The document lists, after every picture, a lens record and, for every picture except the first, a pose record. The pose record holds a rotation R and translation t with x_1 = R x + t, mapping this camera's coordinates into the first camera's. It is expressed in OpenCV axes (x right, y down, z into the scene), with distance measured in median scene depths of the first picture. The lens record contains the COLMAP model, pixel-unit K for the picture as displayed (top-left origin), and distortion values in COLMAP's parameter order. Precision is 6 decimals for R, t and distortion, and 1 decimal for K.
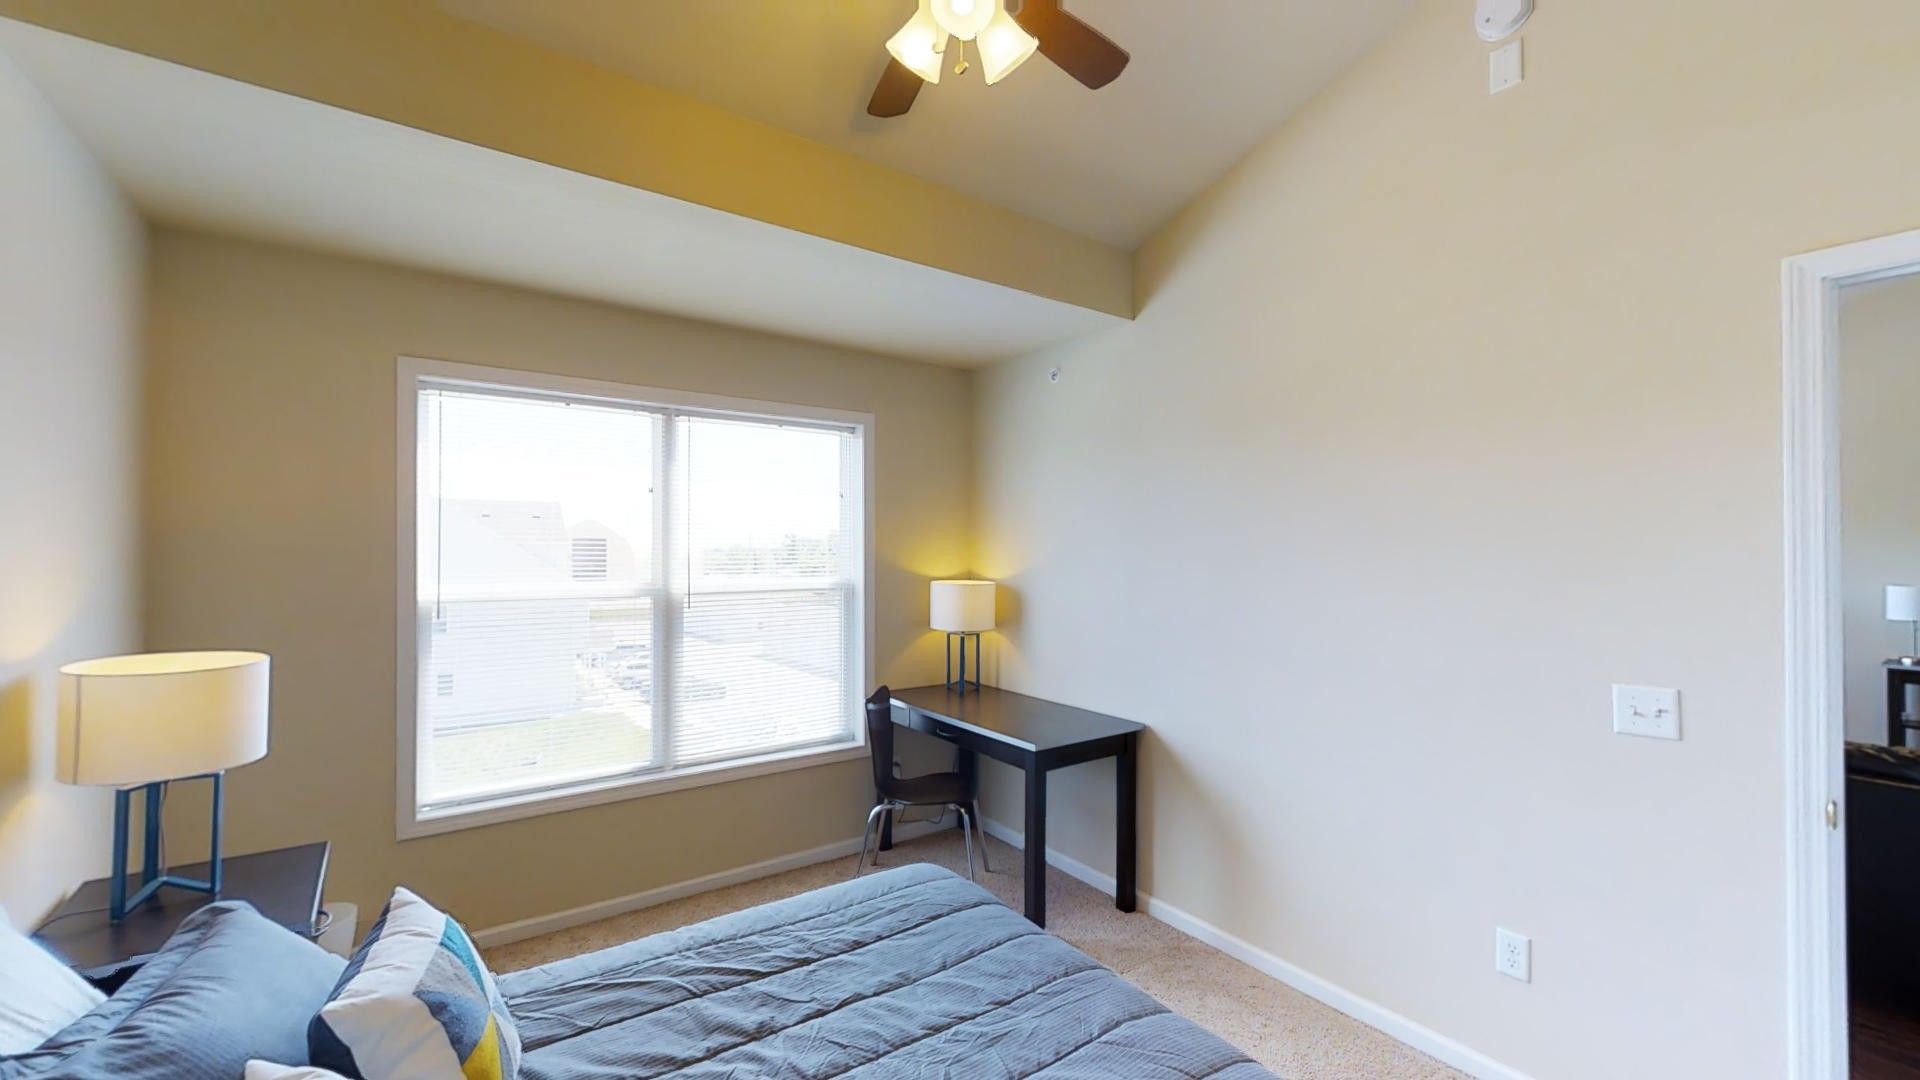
lens RADIAL K [[755.7, 0, 961.4], [0, 755.7, 547.8], [0, 0, 1]] dist [-0.000632, 0.000252]
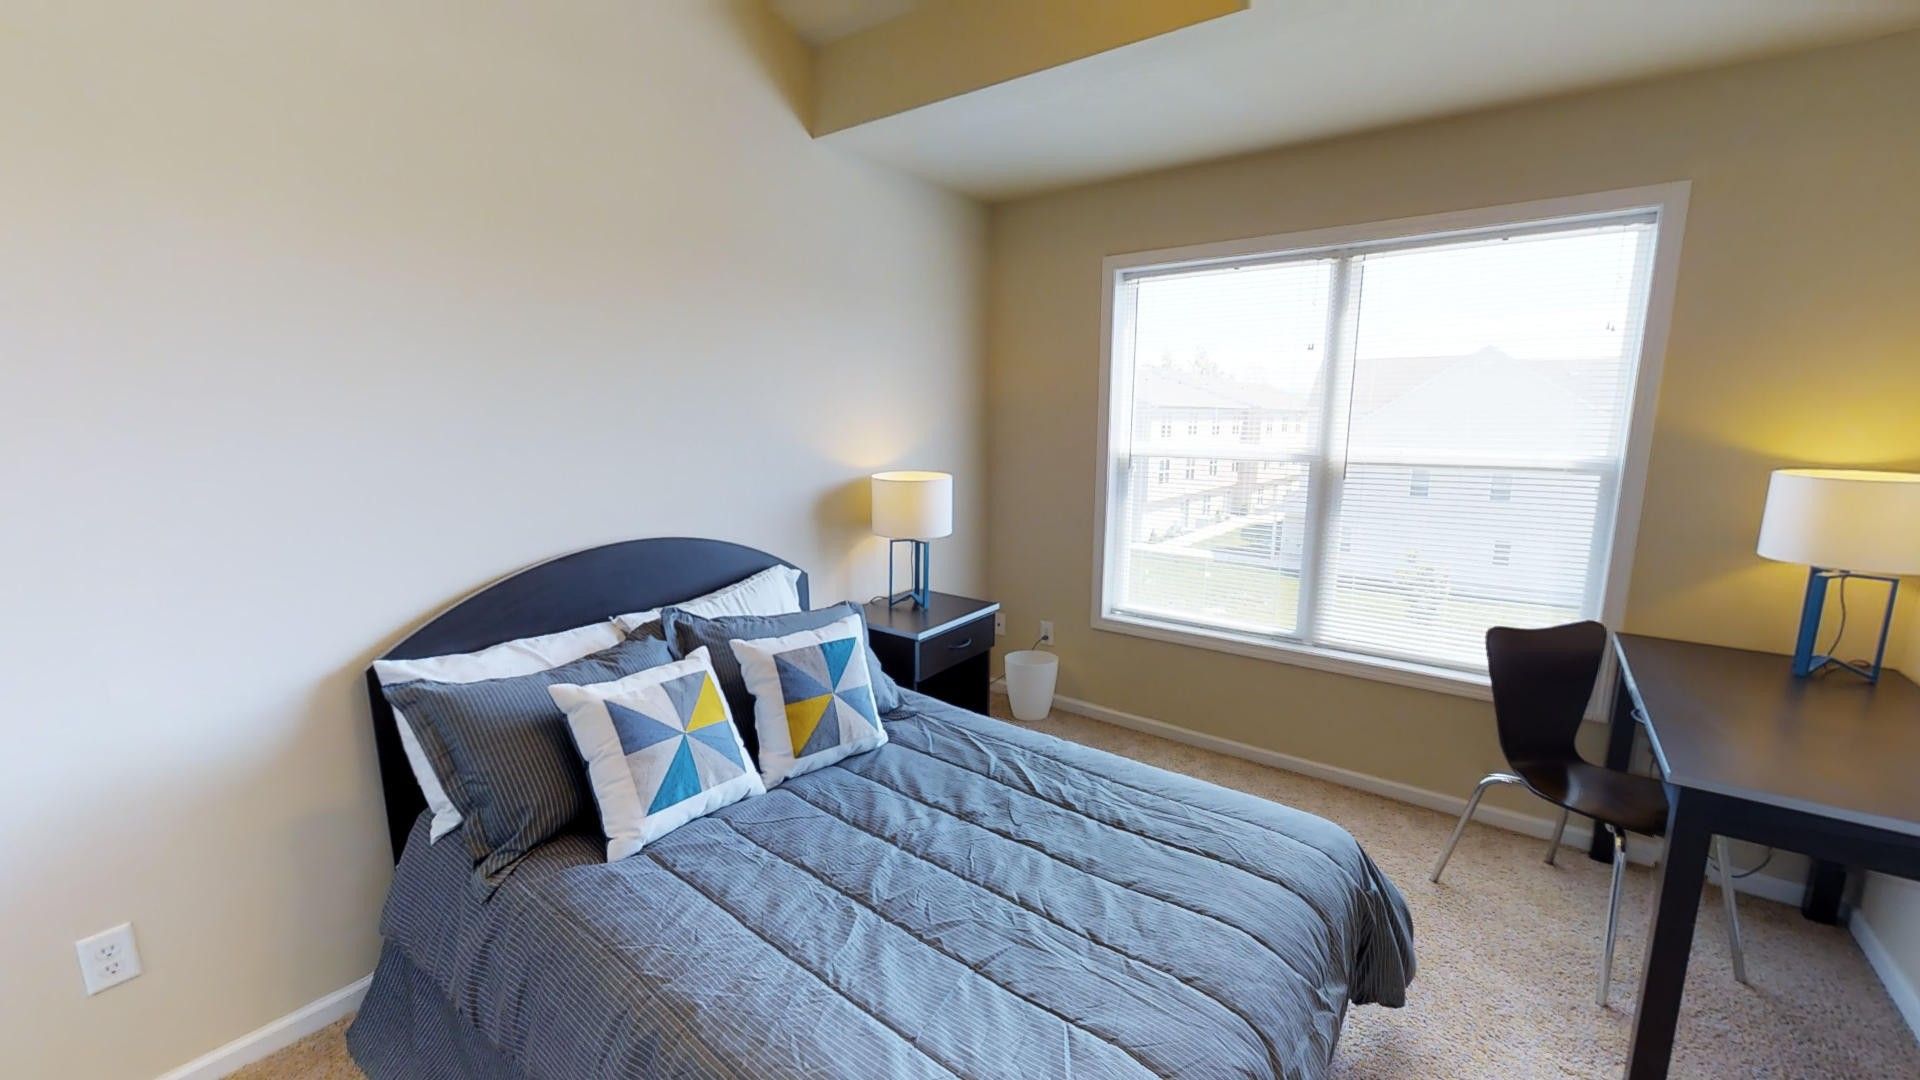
lens RADIAL K [[755.7, 0, 961.4], [0, 755.7, 547.8], [0, 0, 1]] dist [-0.000632, 0.000252]
pose [[0.301547, 0.164691, -0.939120, 0.414735], [0.000747, 0.984928, 0.172964, 0.005973], [0.953451, -0.052858, 0.296879, 0.343725]]
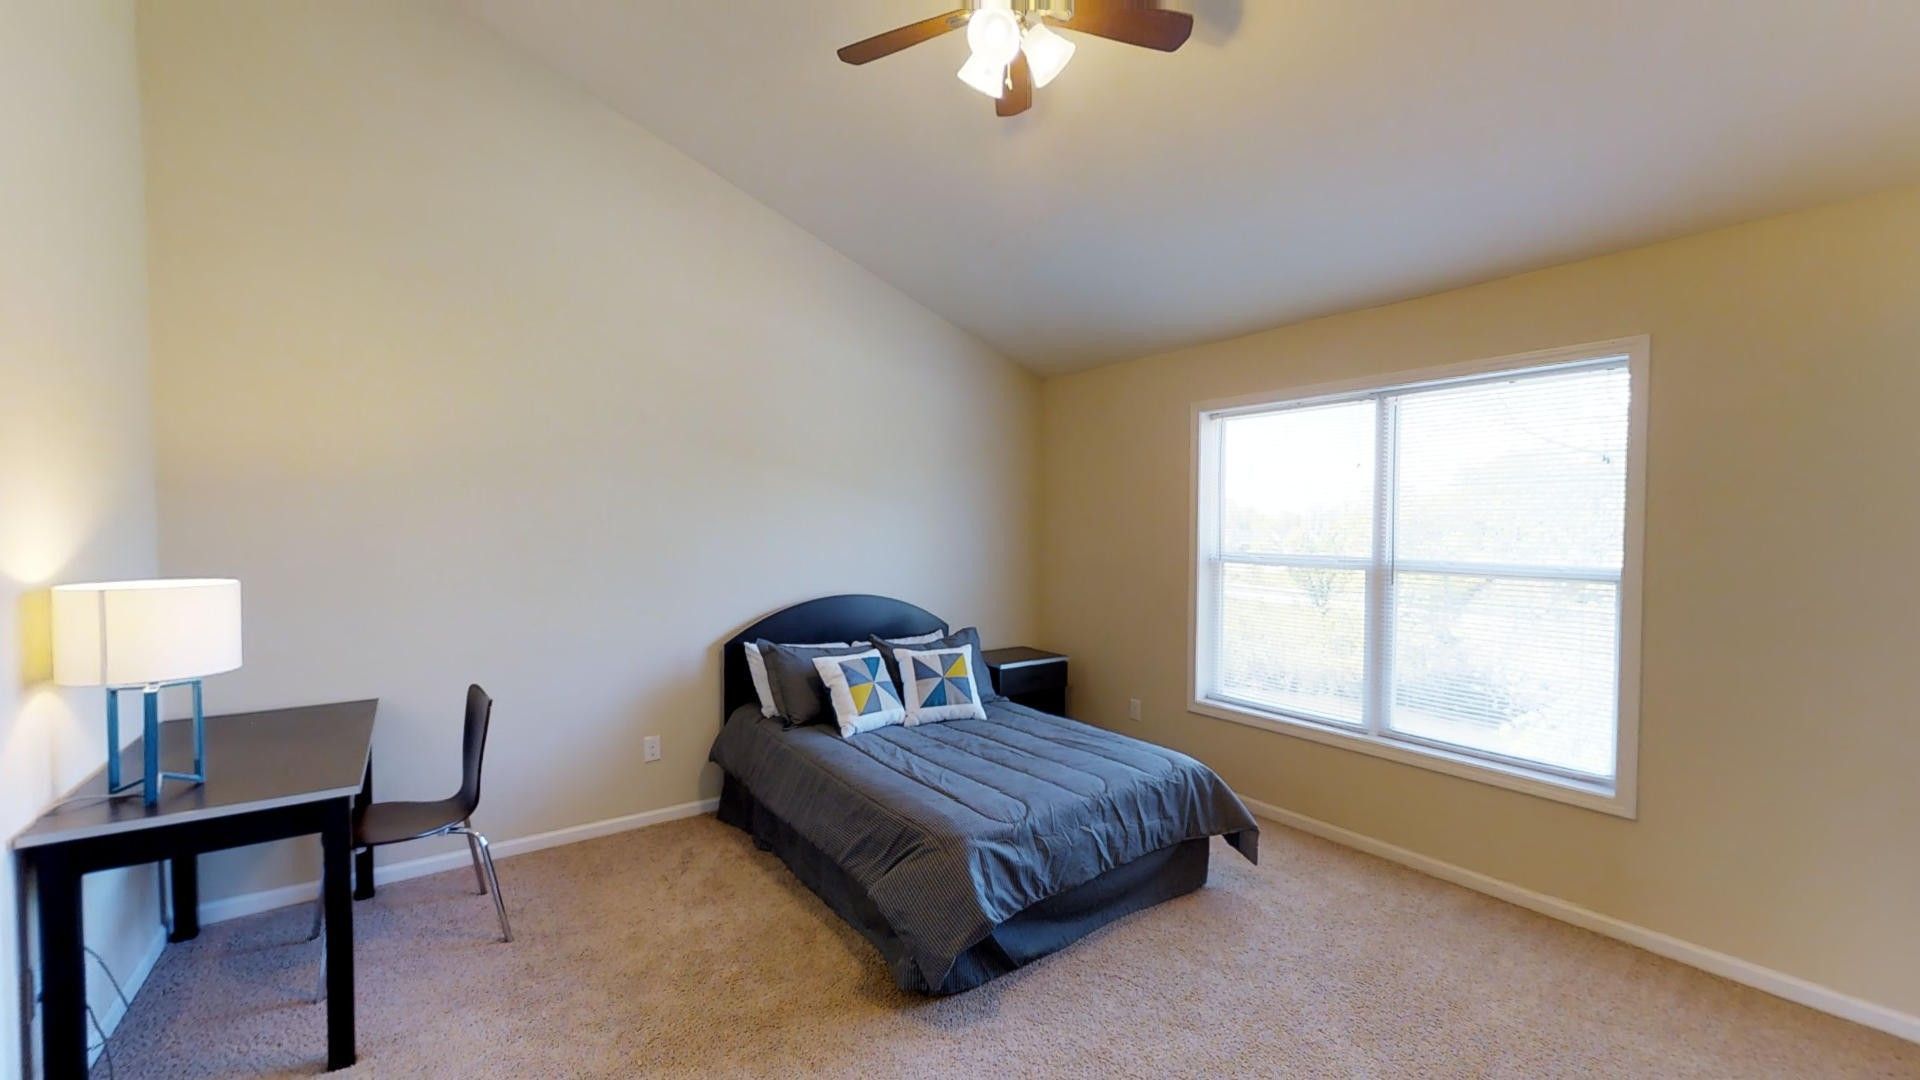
lens RADIAL K [[755.7, 0, 961.4], [0, 755.7, 547.8], [0, 0, 1]] dist [-0.000632, 0.000252]
pose [[0.102594, 0.018561, -0.994550, 0.711640], [0.015181, 0.999680, 0.020223, 0.005335], [0.994608, -0.017173, 0.102279, 0.338853]]
